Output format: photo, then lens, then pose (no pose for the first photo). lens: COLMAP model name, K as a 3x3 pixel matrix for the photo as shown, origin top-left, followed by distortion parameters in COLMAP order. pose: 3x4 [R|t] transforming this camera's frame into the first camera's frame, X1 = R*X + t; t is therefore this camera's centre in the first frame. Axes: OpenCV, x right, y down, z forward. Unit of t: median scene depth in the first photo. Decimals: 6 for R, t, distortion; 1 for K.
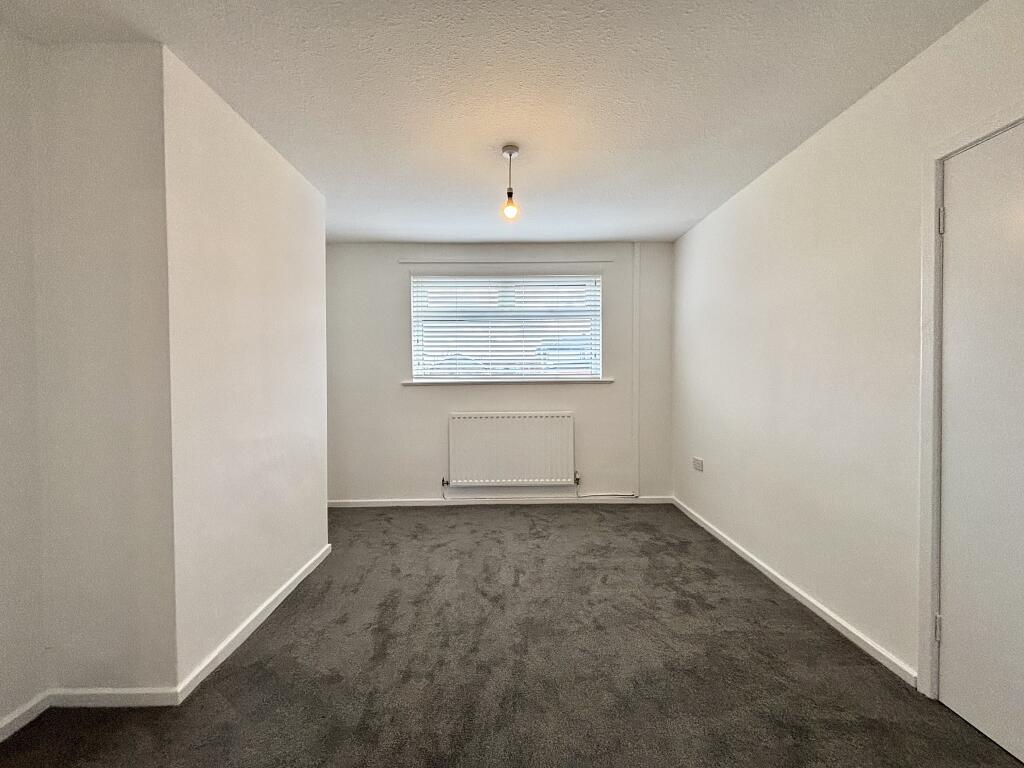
lens RADIAL K [[423.4, 0, 504.6], [0, 423.4, 381.4], [0, 0, 1]] dist [0.082853, -0.046886]
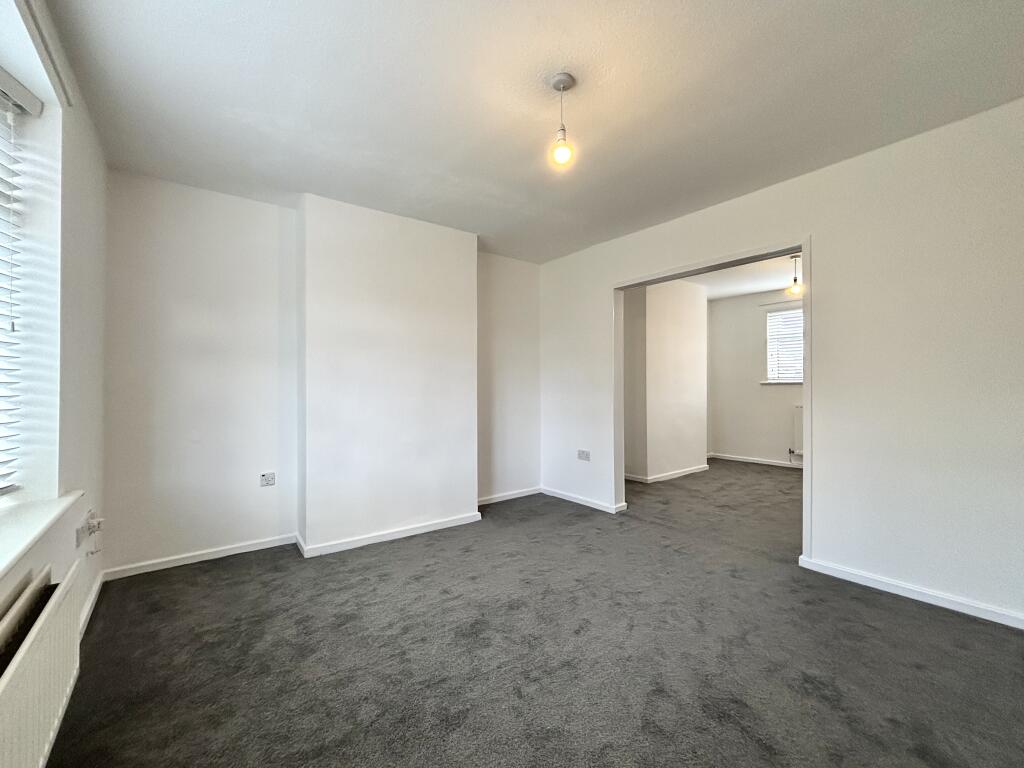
lens RADIAL K [[428.6, 0, 515.4], [0, 428.6, 378.6], [0, 0, 1]] dist [0.002138, 0.000177]
pose [[0.625575, -0.005173, -0.780147, 0.422300], [-0.014980, 0.999714, -0.018640, 0.030153], [0.780020, 0.023347, 0.625319, -0.668076]]
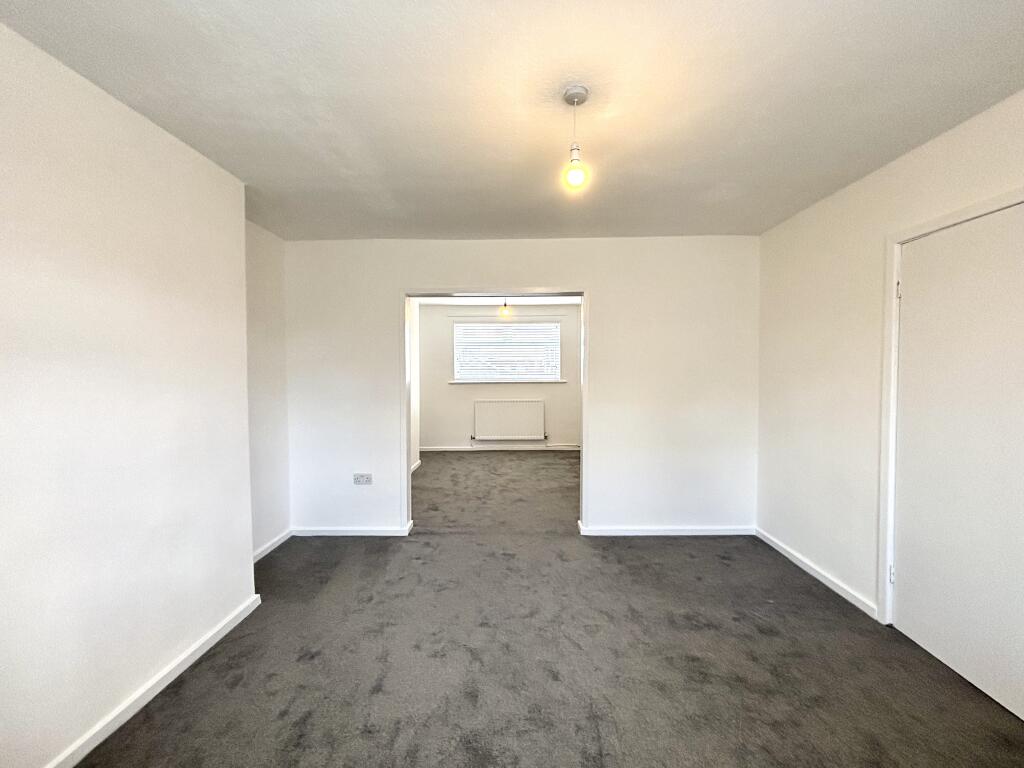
lens RADIAL K [[414.4, 0, 509.6], [0, 414.4, 383.7], [0, 0, 1]] dist [0.000223, -0.000716]
pose [[0.999888, 0.003762, -0.014494, 0.041896], [-0.003514, 0.999848, 0.017089, -0.022533], [0.014556, -0.017036, 0.999749, -0.749604]]
